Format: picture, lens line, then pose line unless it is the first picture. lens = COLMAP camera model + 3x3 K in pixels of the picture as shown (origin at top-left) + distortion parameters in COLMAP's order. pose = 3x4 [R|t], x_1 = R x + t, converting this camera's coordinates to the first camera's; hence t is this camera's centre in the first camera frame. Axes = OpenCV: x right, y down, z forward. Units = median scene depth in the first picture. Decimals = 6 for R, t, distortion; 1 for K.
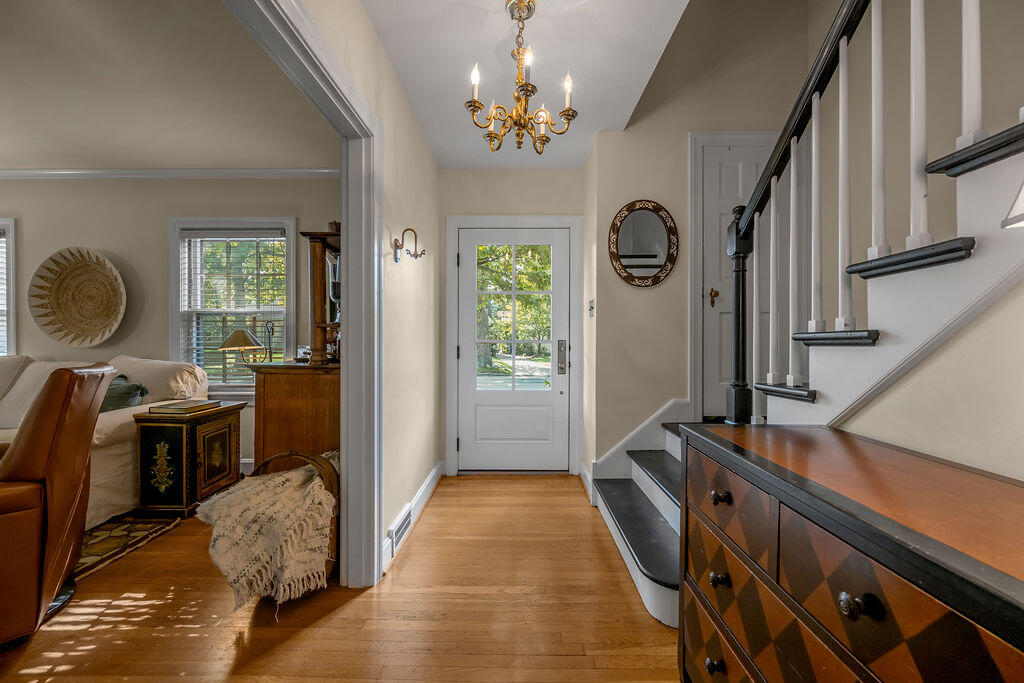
lens RADIAL K [[432.6, 0, 514.4], [0, 432.6, 334.8], [0, 0, 1]] dist [-0.002266, -0.000113]
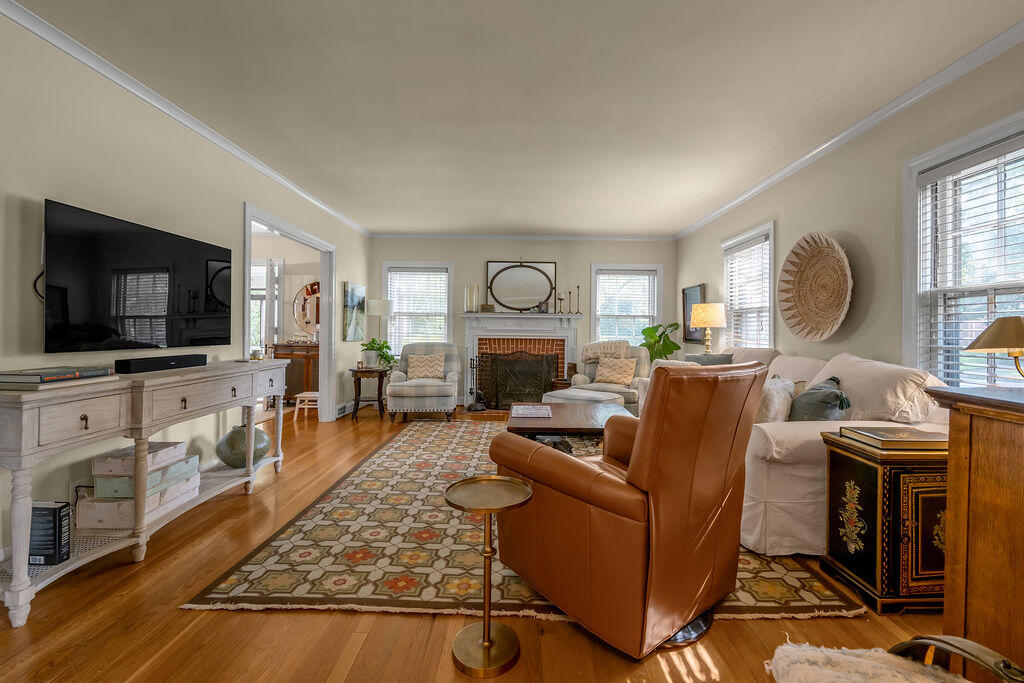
lens RADIAL K [[432.6, 0, 514.4], [0, 432.6, 334.8], [0, 0, 1]] dist [-0.002266, -0.000113]
pose [[0.027704, 0.005239, -0.999602, -0.128494], [0.007396, 0.999958, 0.005445, 0.004761], [0.999589, -0.007543, 0.027664, 0.412111]]
